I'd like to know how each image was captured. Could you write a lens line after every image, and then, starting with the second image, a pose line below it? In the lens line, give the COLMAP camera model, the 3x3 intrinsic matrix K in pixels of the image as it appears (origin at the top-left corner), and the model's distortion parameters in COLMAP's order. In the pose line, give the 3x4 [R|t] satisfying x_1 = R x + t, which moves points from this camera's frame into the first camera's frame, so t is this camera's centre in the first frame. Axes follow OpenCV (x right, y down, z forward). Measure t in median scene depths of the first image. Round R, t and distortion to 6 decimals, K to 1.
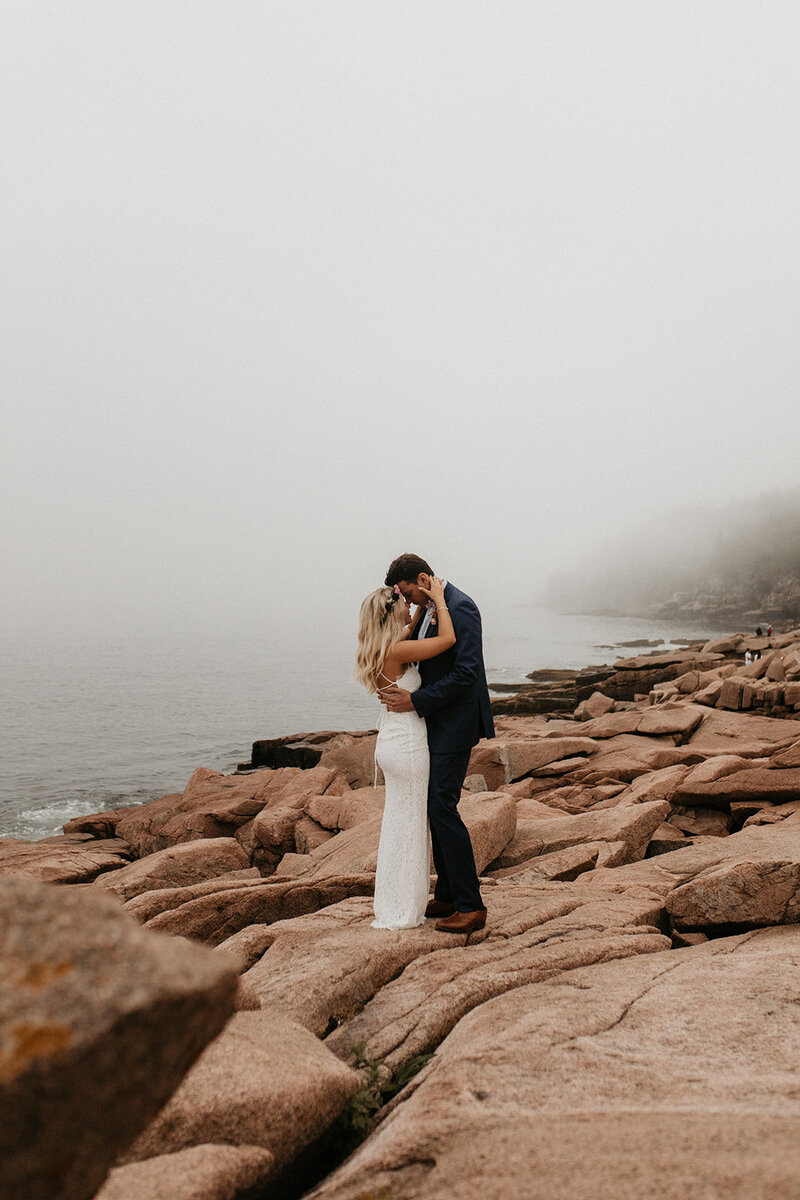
lens RADIAL K [[1121.9, 0, 399.3], [0, 1121.9, 598.8], [0, 0, 1]] dist [-0.002704, 0.002564]
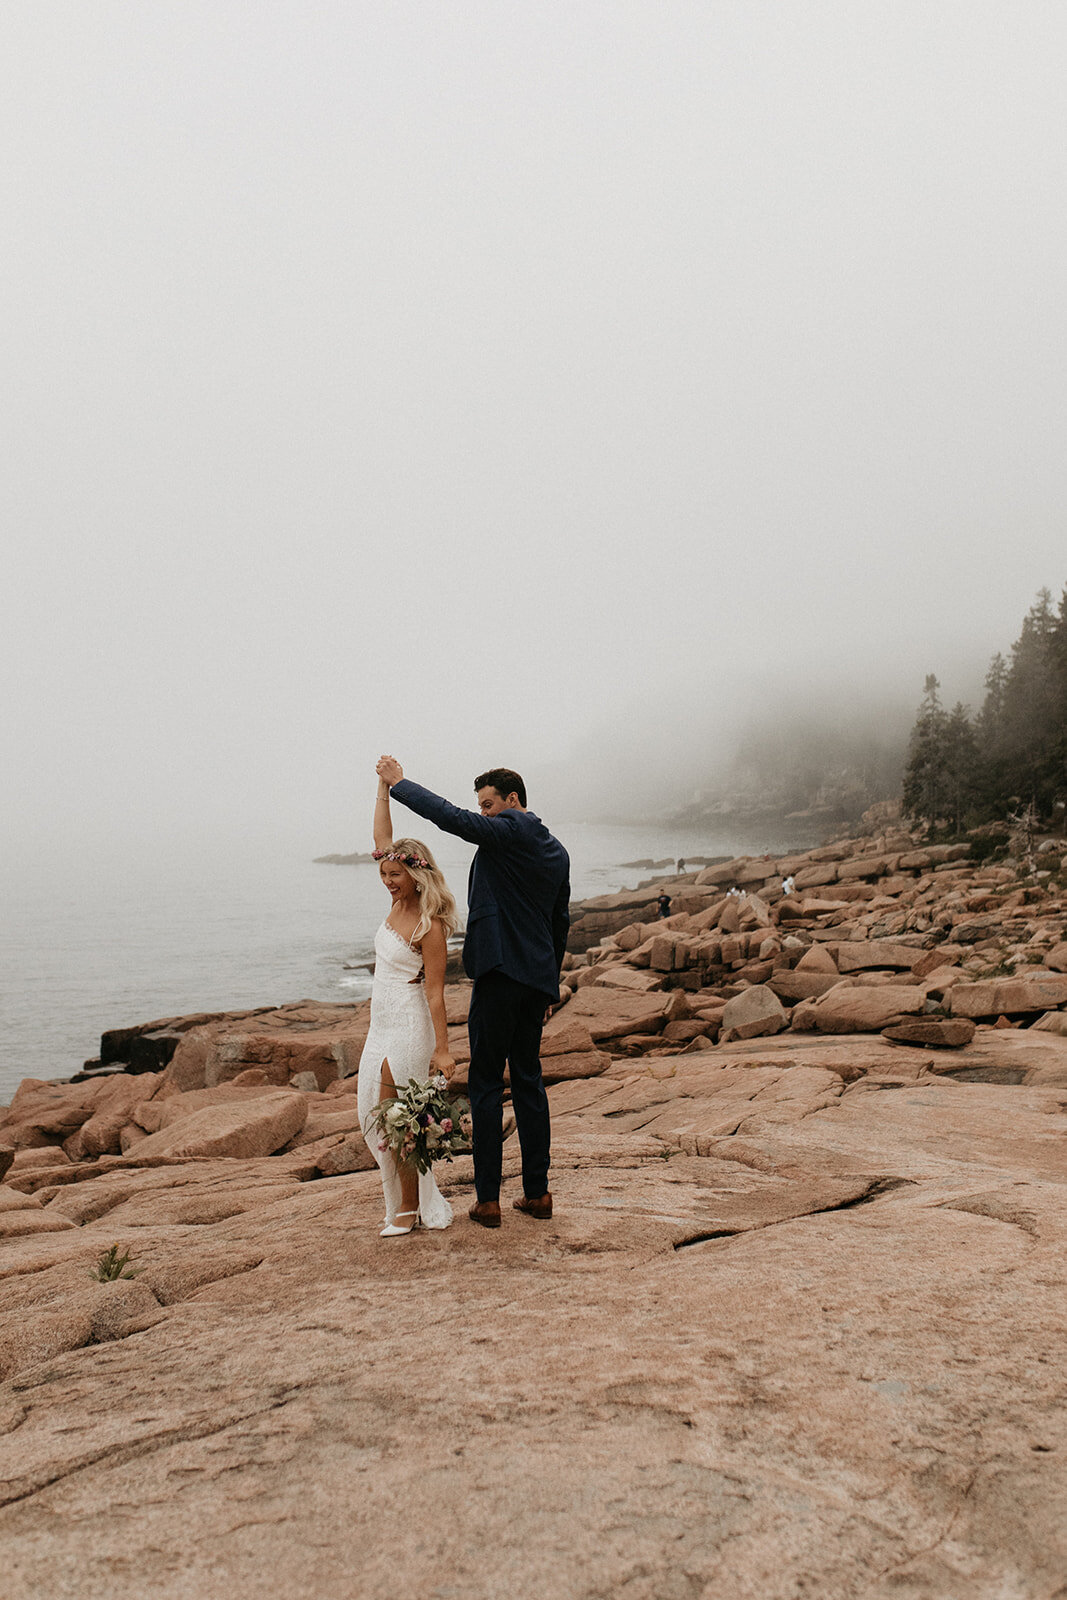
lens RADIAL K [[1578.3, 0, 520.7], [0, 1578.3, 771.5], [0, 0, 1]] dist [-0.003161, 0.002206]
pose [[0.991679, -0.029717, 0.125258, 0.112833], [0.032296, 0.999305, -0.018606, -0.103293], [-0.124618, 0.022496, 0.991950, -0.562169]]
